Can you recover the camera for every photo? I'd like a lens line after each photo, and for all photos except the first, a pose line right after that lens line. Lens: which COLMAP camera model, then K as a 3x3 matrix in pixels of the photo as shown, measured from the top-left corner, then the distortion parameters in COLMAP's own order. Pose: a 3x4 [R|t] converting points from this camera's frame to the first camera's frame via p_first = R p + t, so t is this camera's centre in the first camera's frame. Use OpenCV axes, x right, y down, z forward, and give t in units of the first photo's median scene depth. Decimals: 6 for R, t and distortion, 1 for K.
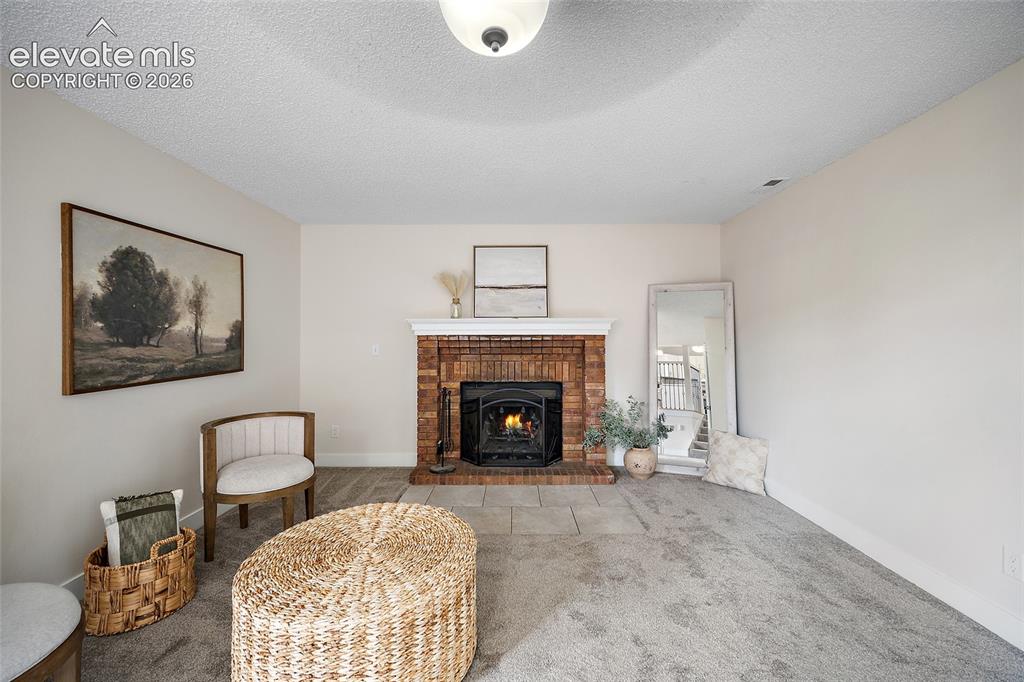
lens RADIAL K [[402.2, 0, 513.6], [0, 402.2, 334.6], [0, 0, 1]] dist [-0.002631, -0.000065]
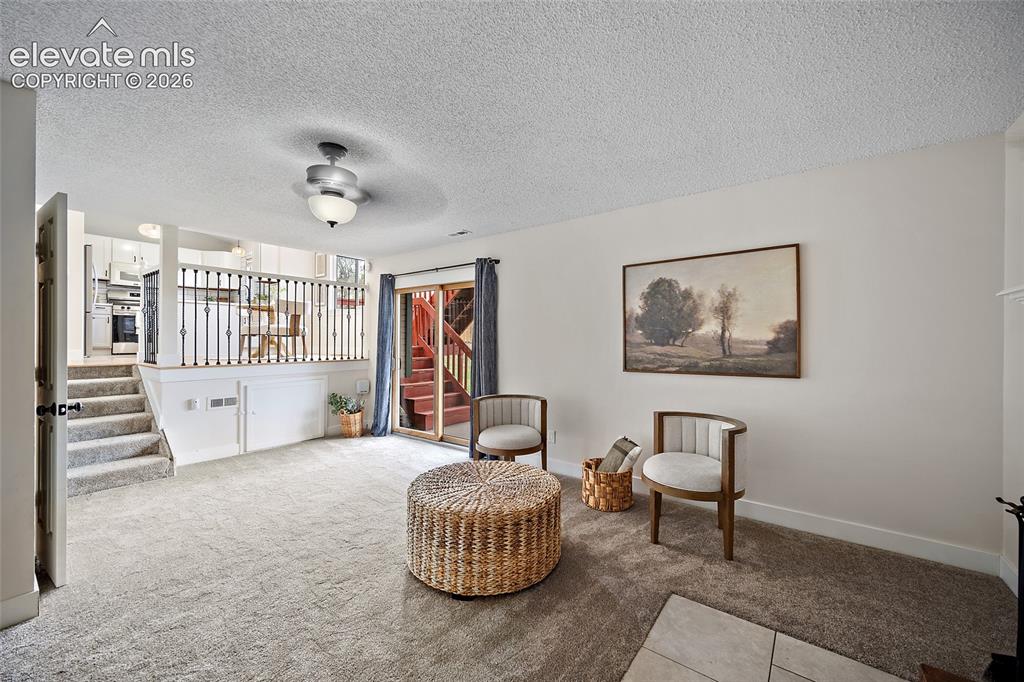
lens RADIAL K [[402.2, 0, 514.6], [0, 402.2, 339.9], [0, 0, 1]] dist [-0.002631, -0.000065]
pose [[-0.601235, 0.001846, -0.799070, 0.583132], [0.006071, 0.999979, -0.002258, 0.008797], [0.799049, -0.006209, -0.601233, 1.548890]]
